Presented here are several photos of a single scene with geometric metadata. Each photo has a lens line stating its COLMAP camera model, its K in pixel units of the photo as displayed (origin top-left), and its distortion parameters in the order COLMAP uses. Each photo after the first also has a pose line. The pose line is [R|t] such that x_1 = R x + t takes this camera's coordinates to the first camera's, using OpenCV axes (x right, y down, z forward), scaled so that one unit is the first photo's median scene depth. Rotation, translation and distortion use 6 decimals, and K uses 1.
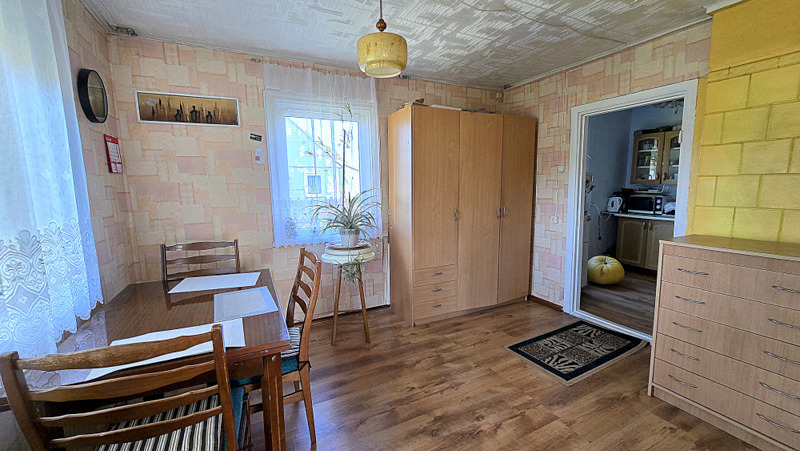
lens RADIAL K [[324.8, 0, 402.7], [0, 324.8, 225.0], [0, 0, 1]] dist [-0.003748, -0.000727]
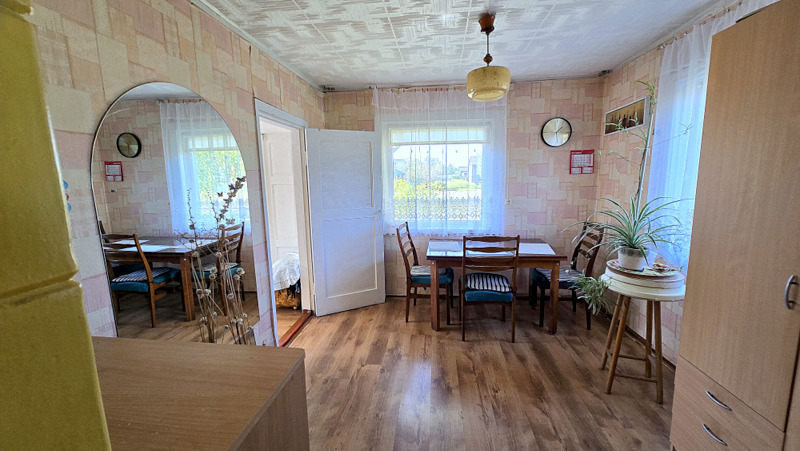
lens RADIAL K [[324.8, 0, 401.2], [0, 324.8, 223.7], [0, 0, 1]] dist [-0.003748, -0.000727]
pose [[-0.546789, 0.146546, -0.824346, 0.834633], [-0.074830, 0.972070, 0.222441, -0.187338], [0.833920, 0.183314, -0.520551, 1.030966]]
